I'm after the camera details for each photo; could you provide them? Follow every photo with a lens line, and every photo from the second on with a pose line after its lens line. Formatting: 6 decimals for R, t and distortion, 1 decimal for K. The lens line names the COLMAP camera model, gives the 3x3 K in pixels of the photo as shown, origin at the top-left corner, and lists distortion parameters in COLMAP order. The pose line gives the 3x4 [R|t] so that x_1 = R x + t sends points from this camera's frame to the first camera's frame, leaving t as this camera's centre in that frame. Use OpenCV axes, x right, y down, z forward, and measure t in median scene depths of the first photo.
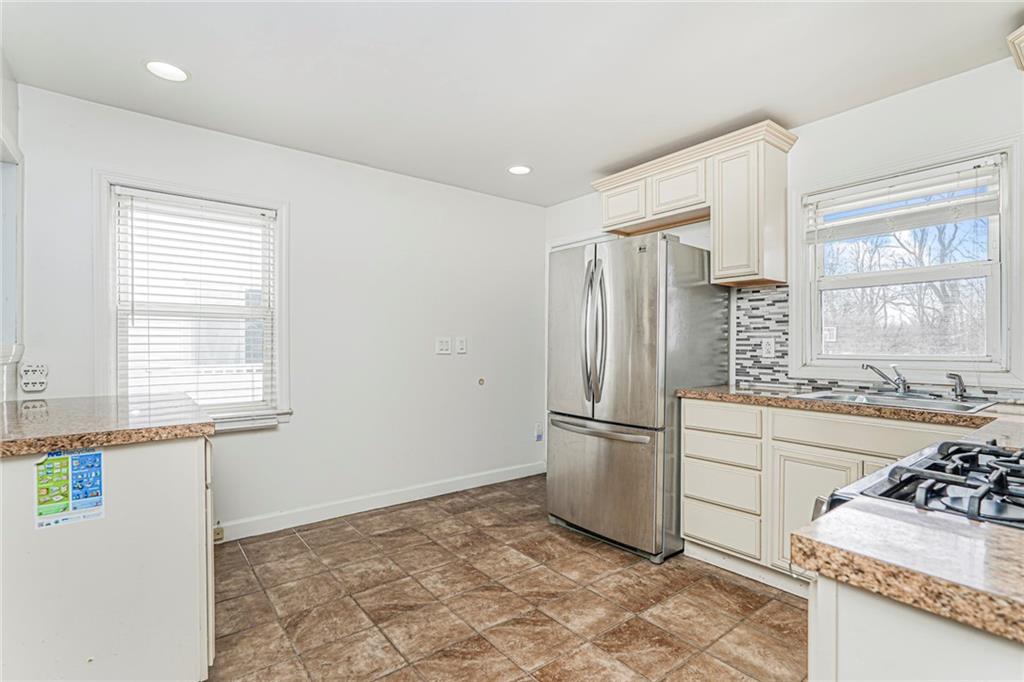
lens RADIAL K [[488.5, 0, 510.5], [0, 488.5, 342.5], [0, 0, 1]] dist [-0.005442, 0.003018]
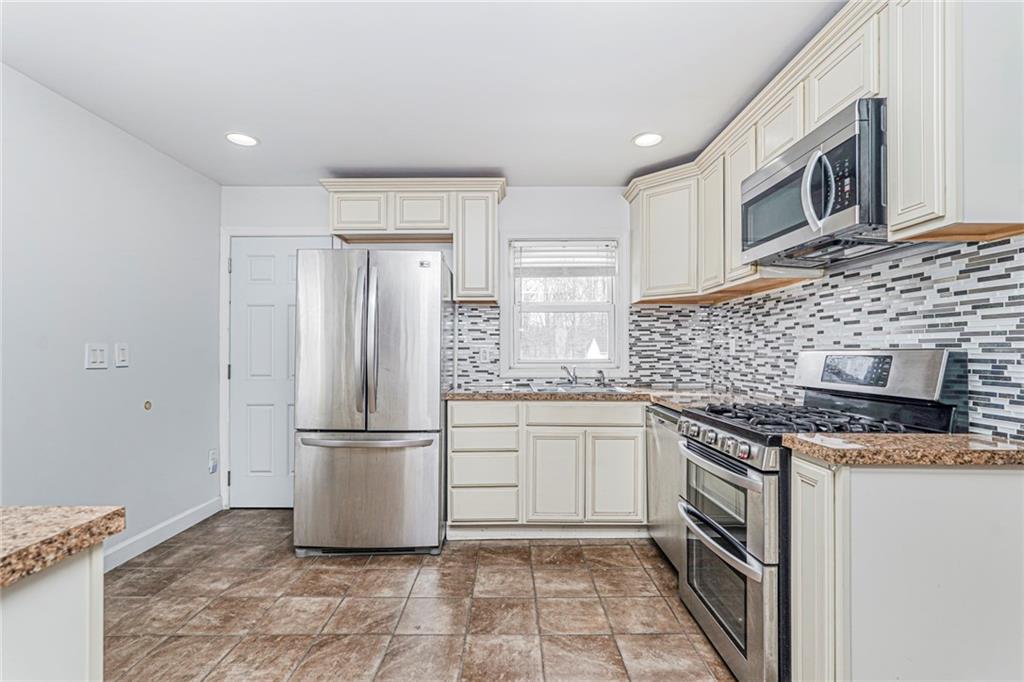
lens RADIAL K [[488.5, 0, 506.5], [0, 488.5, 343.5], [0, 0, 1]] dist [-0.005442, 0.003018]
pose [[0.611136, 0.009059, 0.791473, -0.441198], [-0.001594, 0.999947, -0.010214, -0.006557], [-0.791524, 0.004980, 0.611118, 0.195185]]
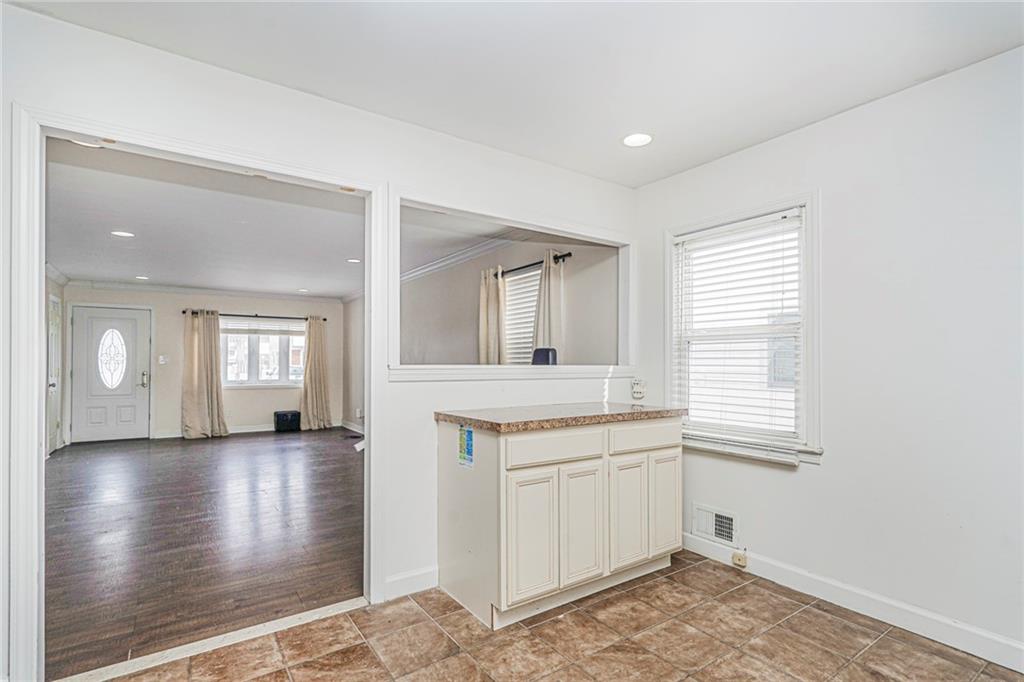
lens RADIAL K [[488.5, 0, 515.8], [0, 488.5, 351.9], [0, 0, 1]] dist [-0.005442, 0.003018]
pose [[-0.048663, -0.017288, -0.998666, 0.425528], [-0.000624, 0.999851, -0.017279, -0.009100], [0.998815, -0.000217, -0.048667, 0.620354]]
